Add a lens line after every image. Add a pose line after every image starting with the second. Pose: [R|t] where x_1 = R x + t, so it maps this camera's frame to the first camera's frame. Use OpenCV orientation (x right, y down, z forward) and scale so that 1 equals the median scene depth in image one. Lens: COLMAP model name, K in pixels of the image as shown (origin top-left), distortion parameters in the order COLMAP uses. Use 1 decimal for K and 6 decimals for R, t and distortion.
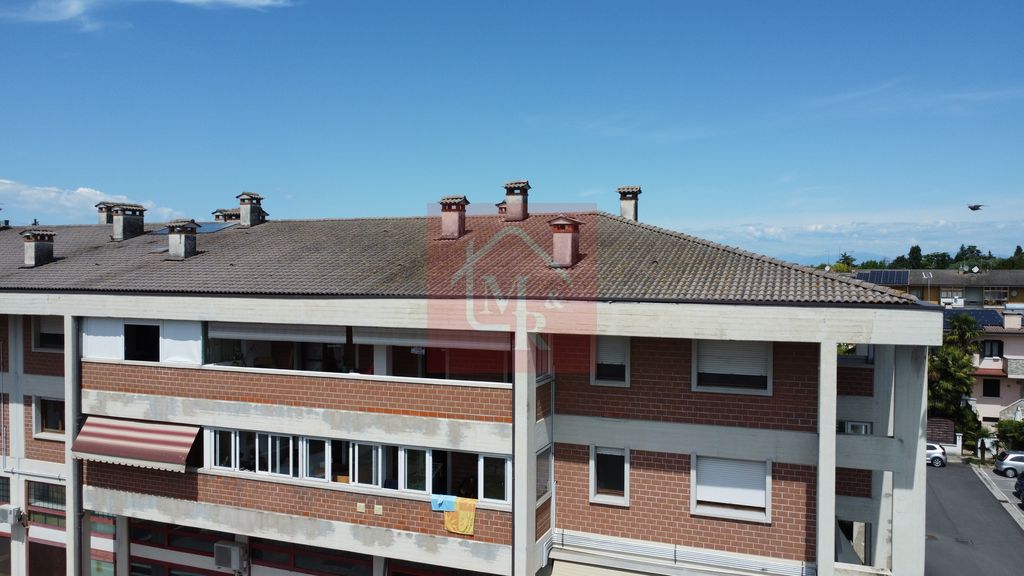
lens RADIAL K [[765.5, 0, 511.6], [0, 765.5, 288.0], [0, 0, 1]] dist [-0.002077, 0.001000]
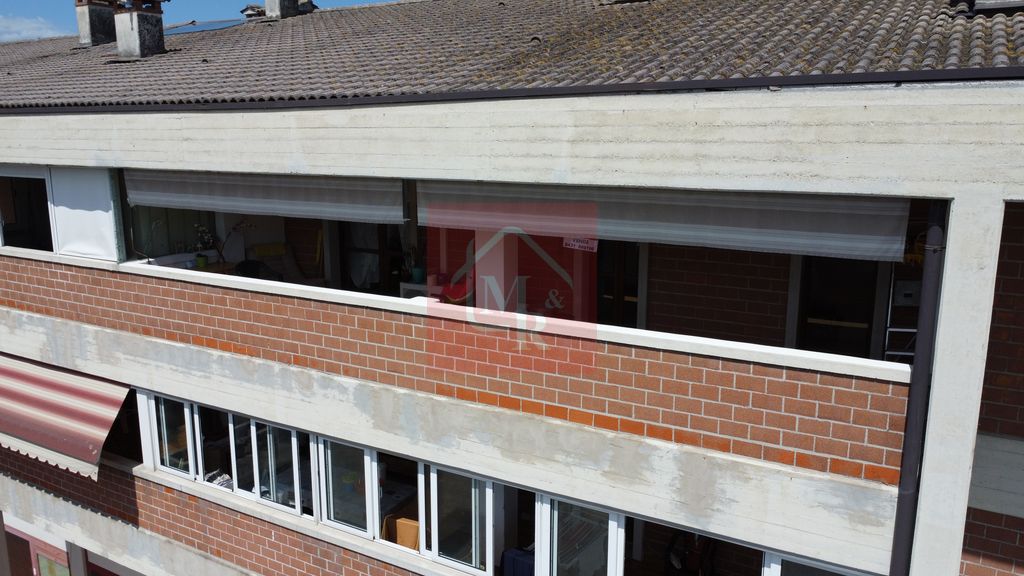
lens RADIAL K [[765.5, 0, 511.6], [0, 765.5, 288.0], [0, 0, 1]] dist [-0.002077, 0.001000]
pose [[0.988742, 0.026624, -0.147245, -0.099382], [-0.000375, 0.984481, 0.175490, 0.034575], [0.149632, -0.173459, 0.973408, 0.600484]]
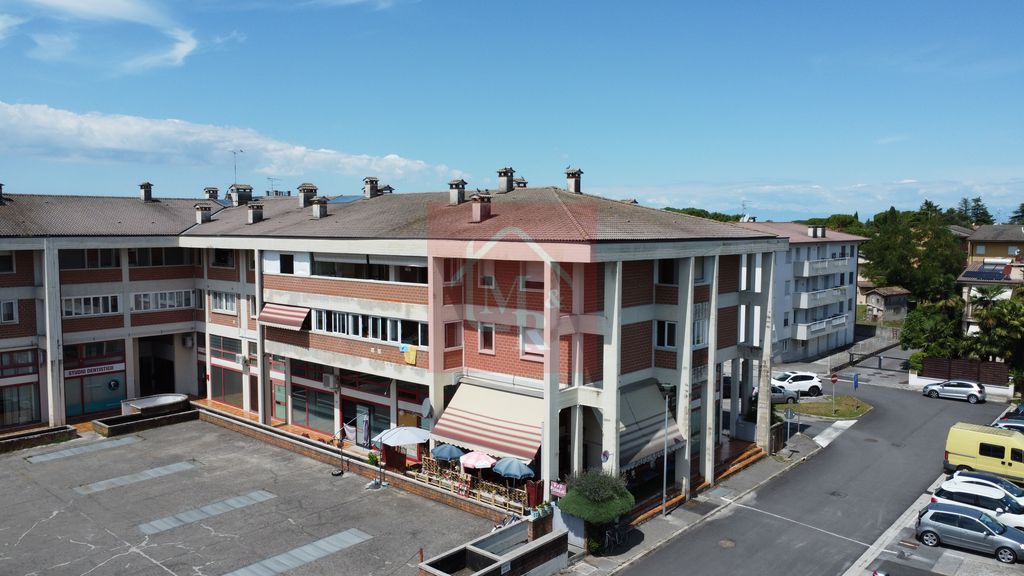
lens RADIAL K [[765.5, 0, 511.6], [0, 765.5, 288.0], [0, 0, 1]] dist [-0.002077, 0.001000]
pose [[0.938011, 0.025794, -0.345644, 0.744429], [-0.006541, 0.998367, 0.056752, 0.022327], [0.346543, -0.050974, 0.936648, -0.619397]]
